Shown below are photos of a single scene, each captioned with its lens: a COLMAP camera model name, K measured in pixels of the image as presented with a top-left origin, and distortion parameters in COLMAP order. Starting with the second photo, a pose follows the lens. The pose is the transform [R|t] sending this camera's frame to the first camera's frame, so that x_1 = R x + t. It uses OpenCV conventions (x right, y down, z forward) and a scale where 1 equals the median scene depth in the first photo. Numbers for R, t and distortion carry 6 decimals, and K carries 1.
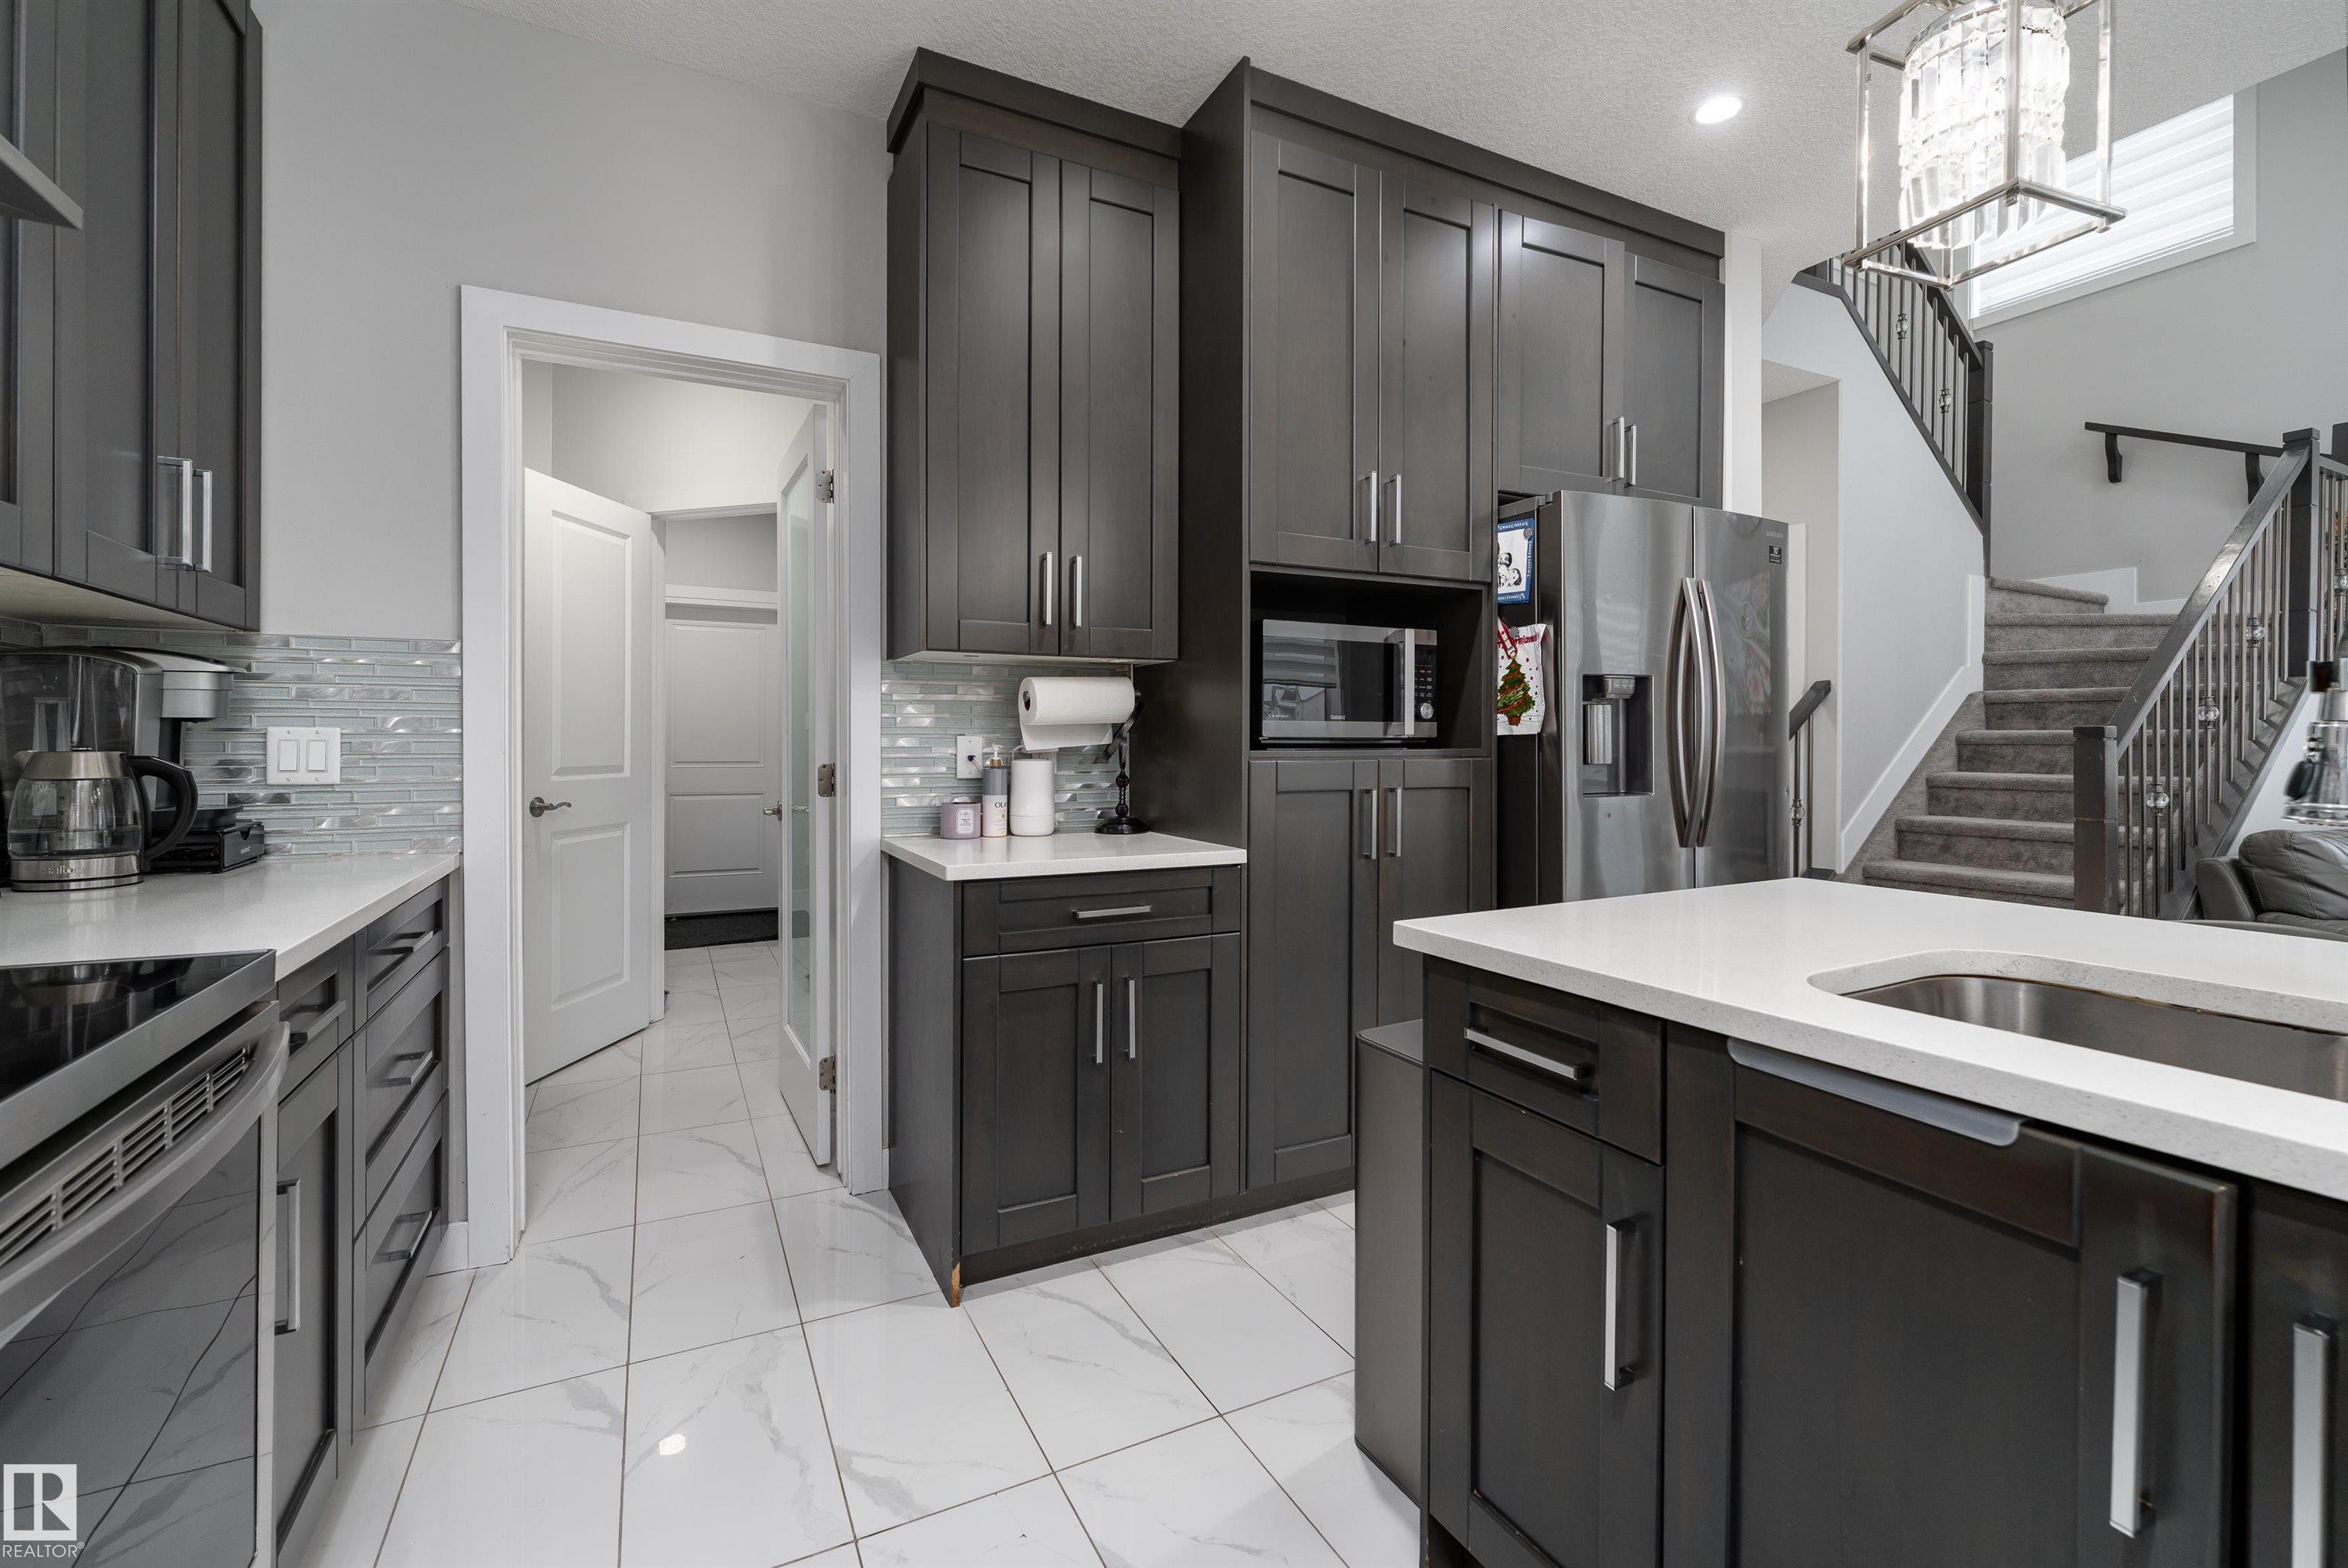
lens RADIAL K [[993.5, 0, 1153.1], [0, 993.5, 749.5], [0, 0, 1]] dist [0.001094, 0.000331]
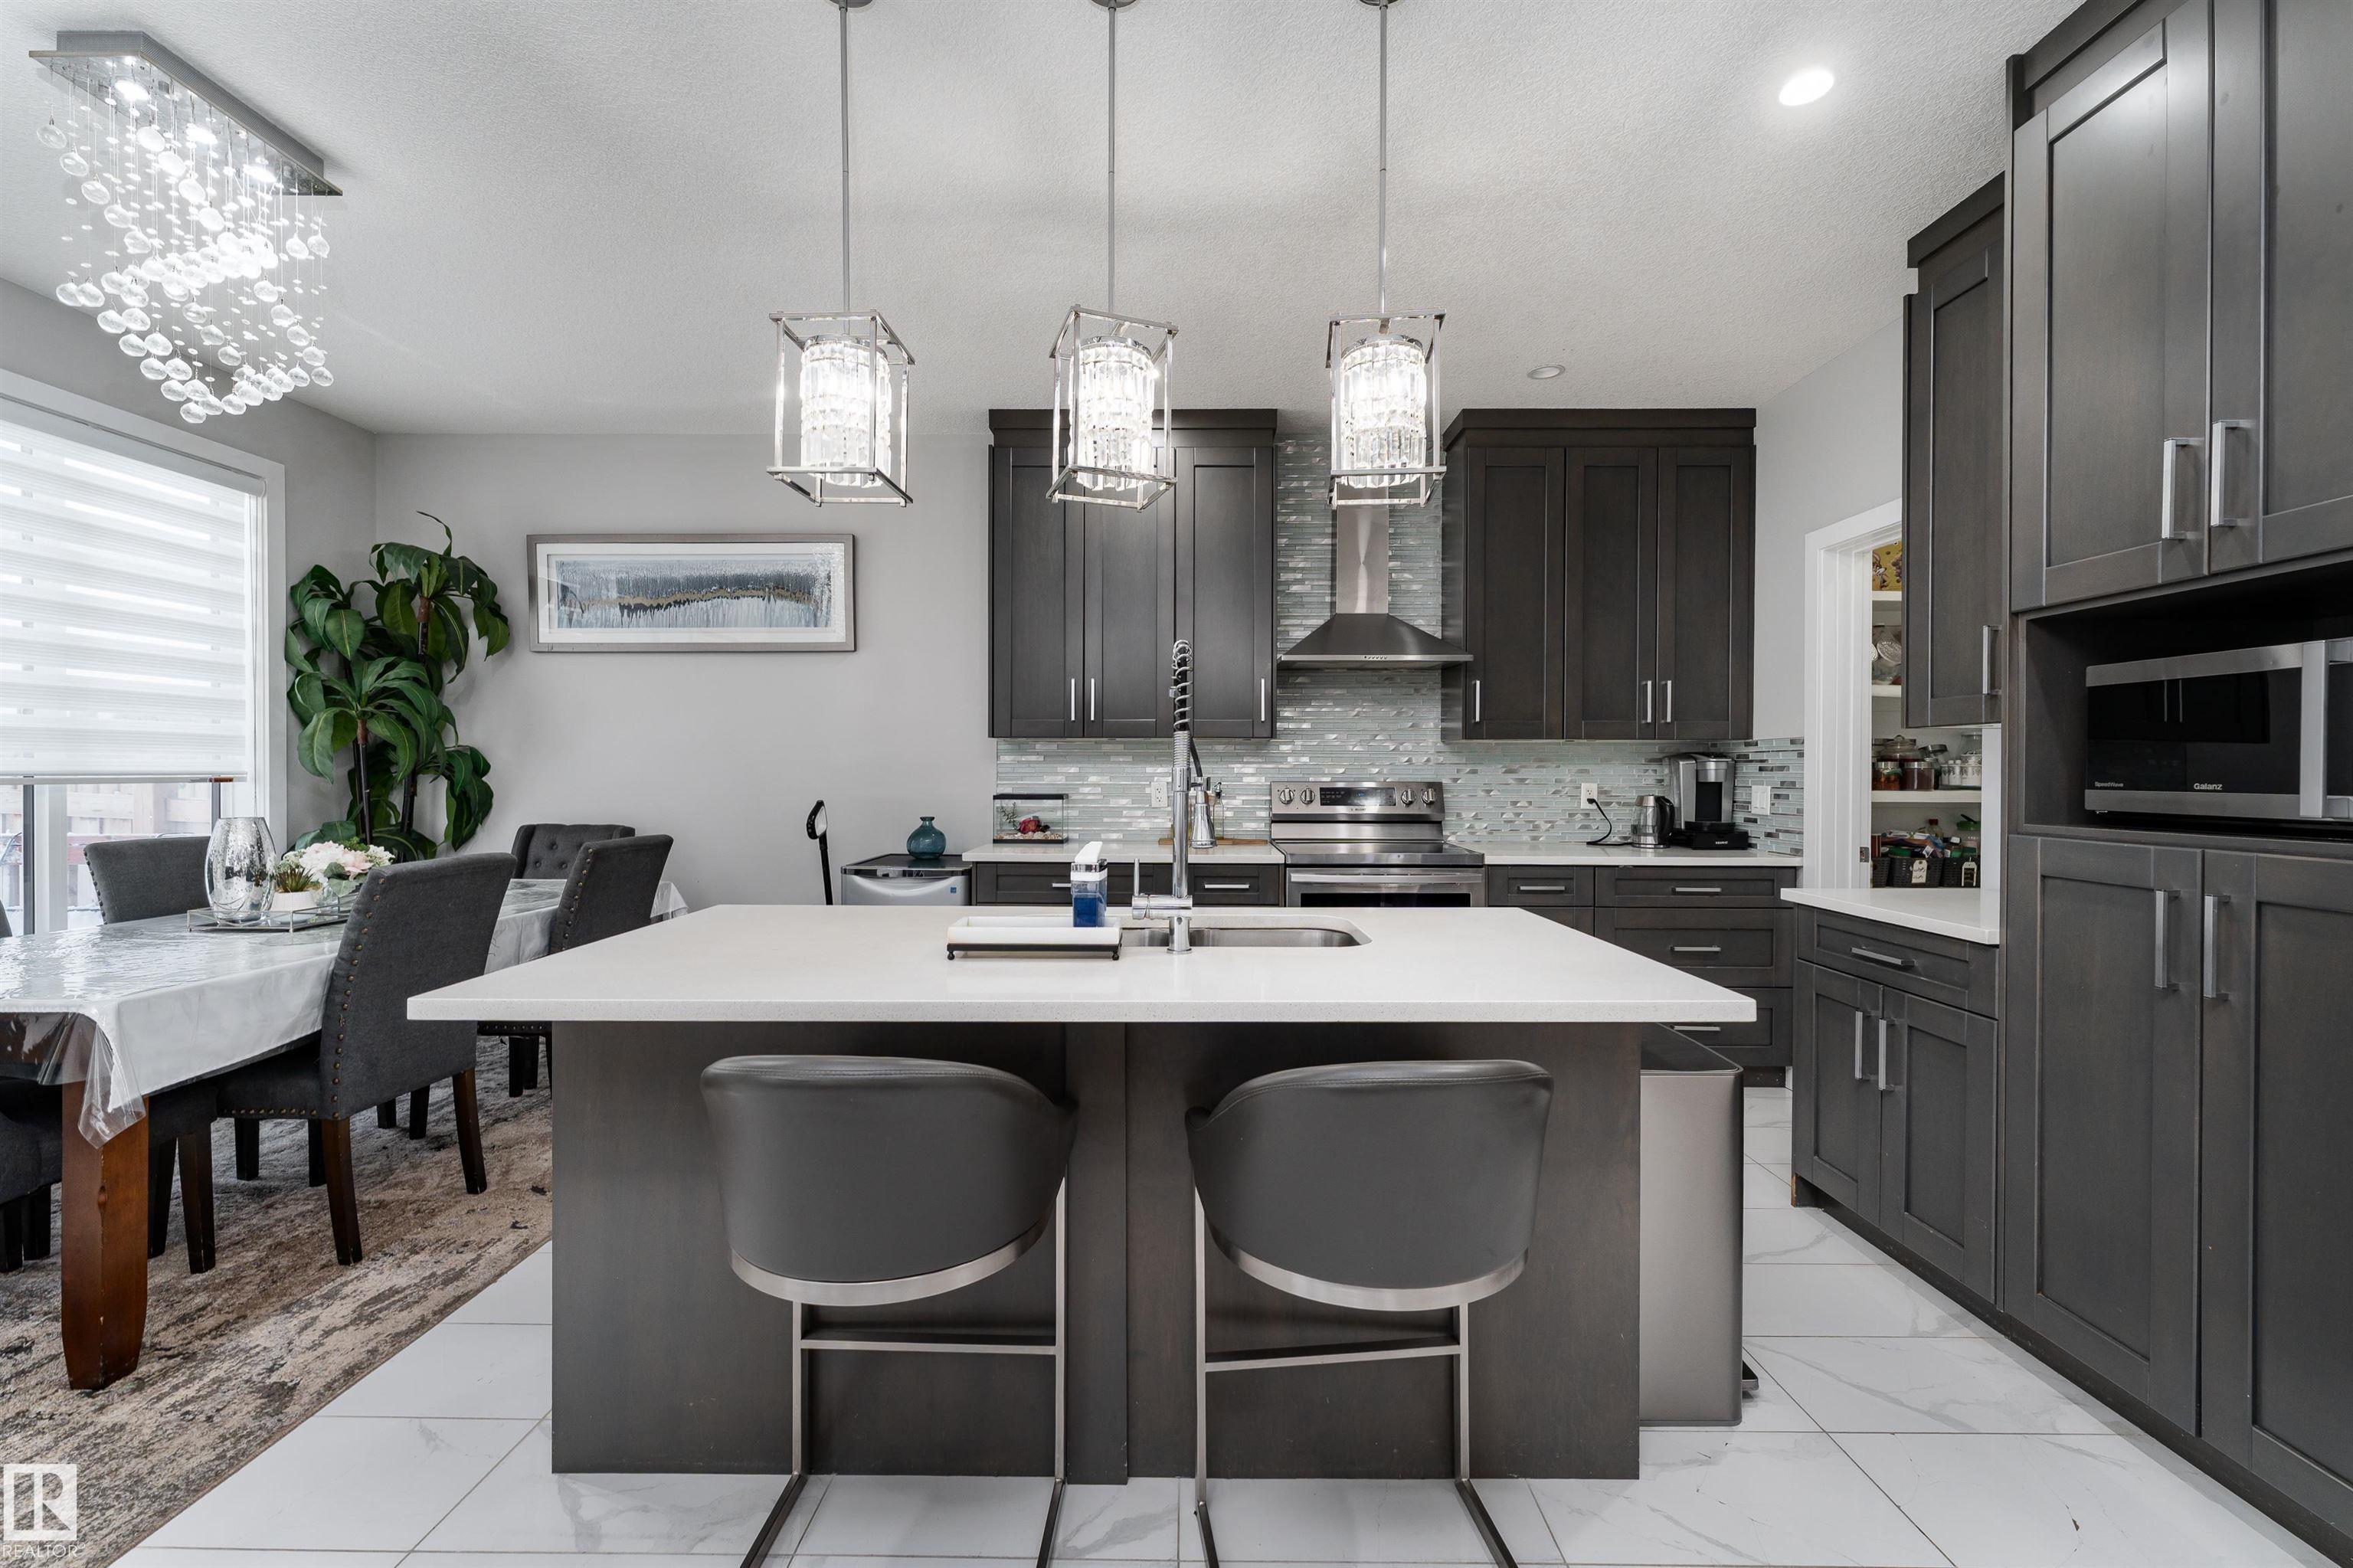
lens RADIAL K [[947.0, 0, 1174.6], [0, 947.0, 776.9], [0, 0, 1]] dist [-0.000427, 0.000342]
pose [[-0.454561, 0.004602, -0.890704, 1.104091], [-0.009509, 0.999905, 0.010019, -0.038647], [0.890665, 0.013024, -0.454474, 0.657226]]
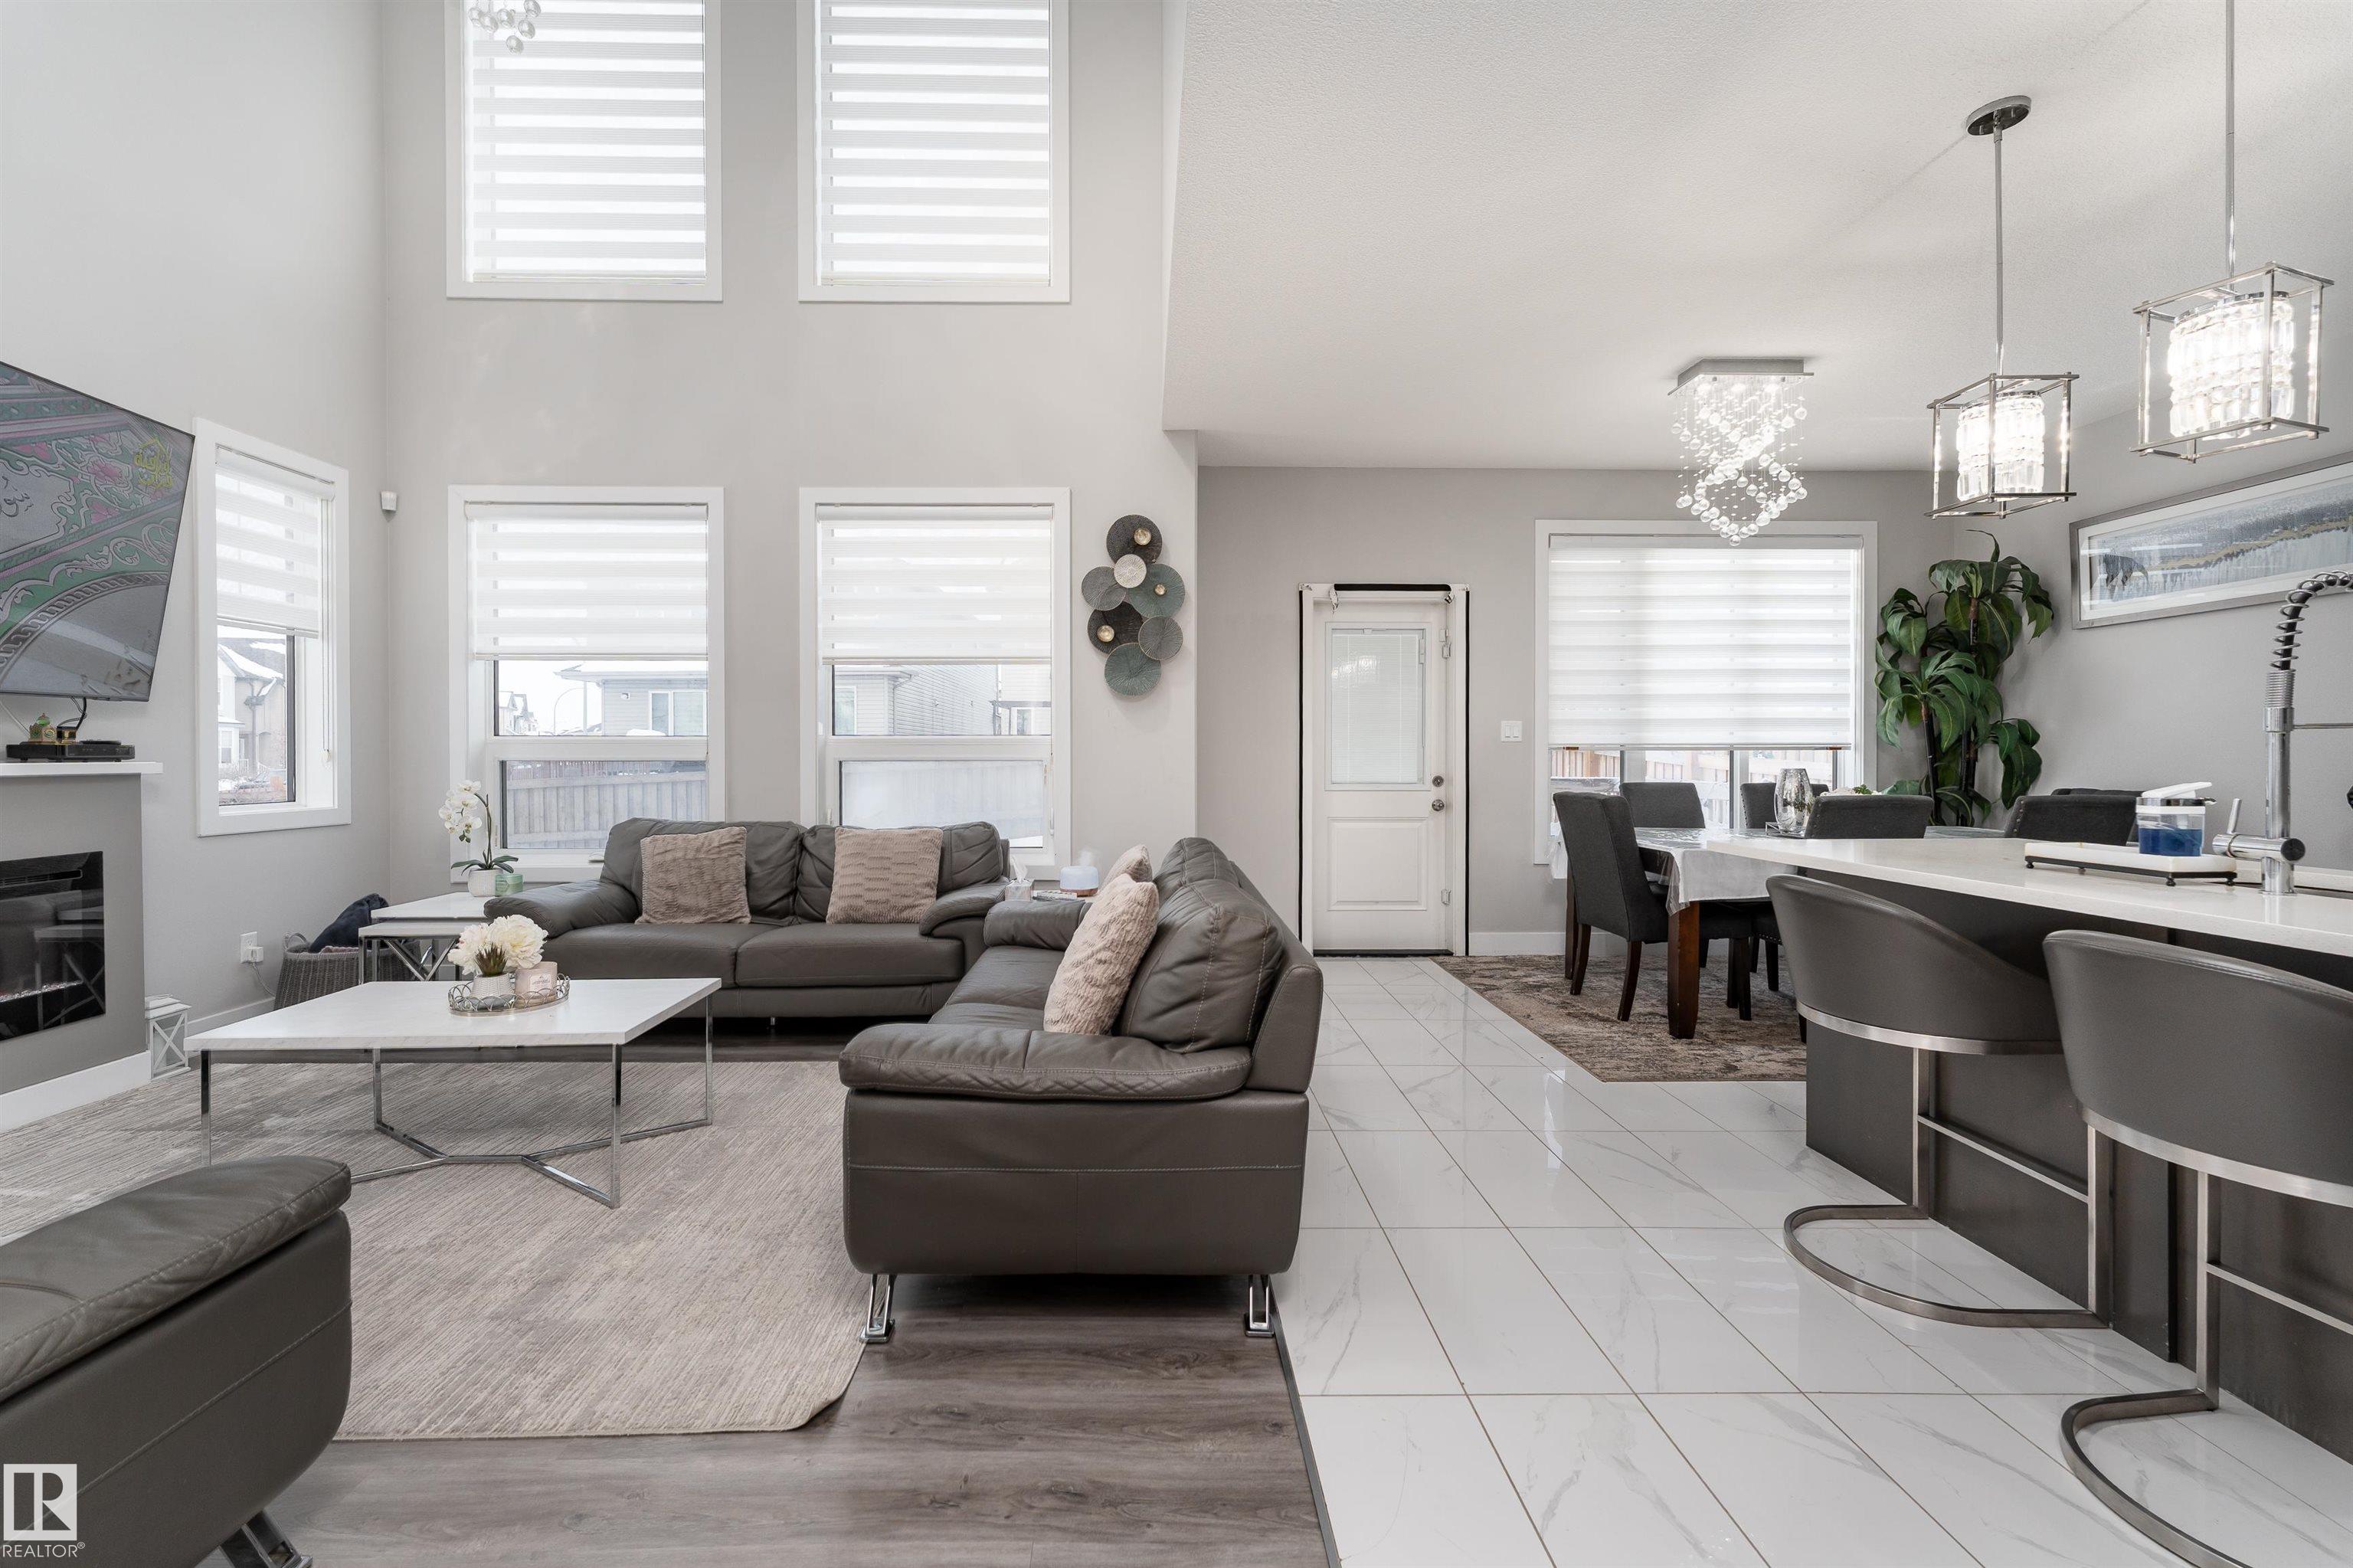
lens RADIAL K [[947.0, 0, 1159.9], [0, 947.0, 766.0], [0, 0, 1]] dist [-0.000427, 0.000342]
pose [[-0.902371, -0.001577, 0.430958, 0.924537], [0.007038, 0.999806, 0.018397, -0.015852], [-0.430903, 0.019634, -0.902184, 1.298428]]
